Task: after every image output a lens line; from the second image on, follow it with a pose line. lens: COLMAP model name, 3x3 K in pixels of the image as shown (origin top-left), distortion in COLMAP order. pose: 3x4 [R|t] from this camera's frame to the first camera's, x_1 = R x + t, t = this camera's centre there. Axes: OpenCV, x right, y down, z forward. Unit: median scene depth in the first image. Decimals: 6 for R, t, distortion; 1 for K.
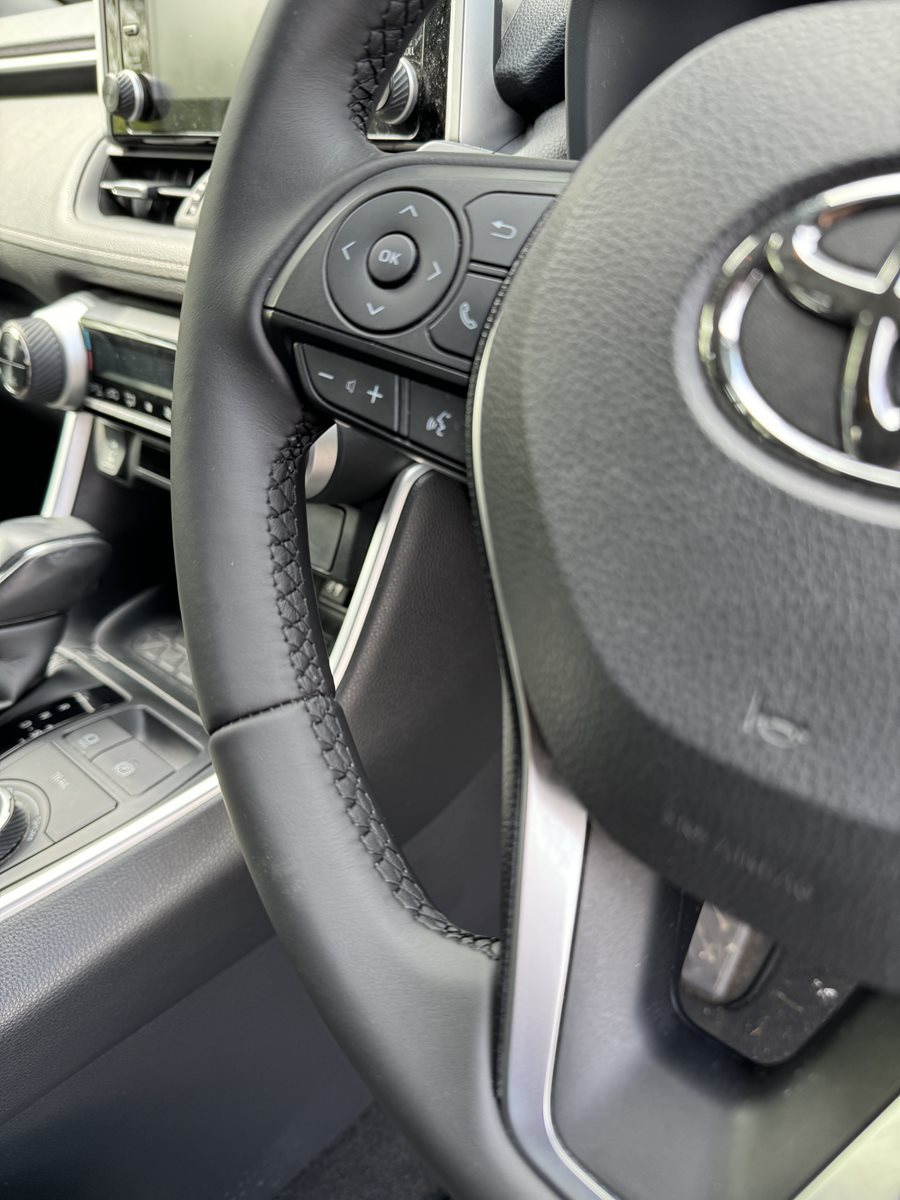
lens RADIAL K [[866.9, 0, 448.9], [0, 866.9, 602.8], [0, 0, 1]] dist [0.008175, -0.020521]
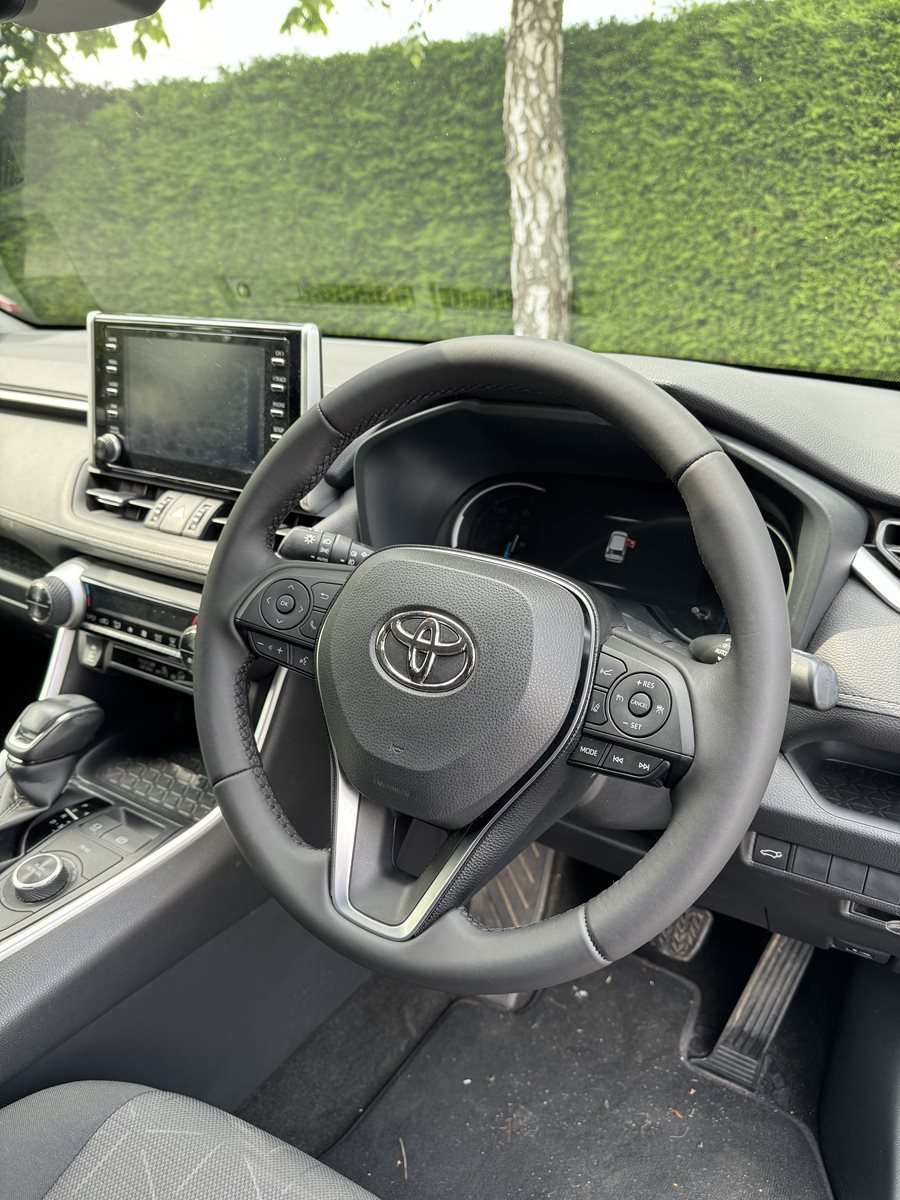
lens RADIAL K [[866.9, 0, 458.8], [0, 866.9, 610.8], [0, 0, 1]] dist [0.008175, -0.020521]
pose [[0.983641, -0.032432, 0.177195, -0.004693], [0.059411, 0.987029, -0.149145, 0.034145], [-0.170060, 0.157232, 0.972809, -0.776962]]
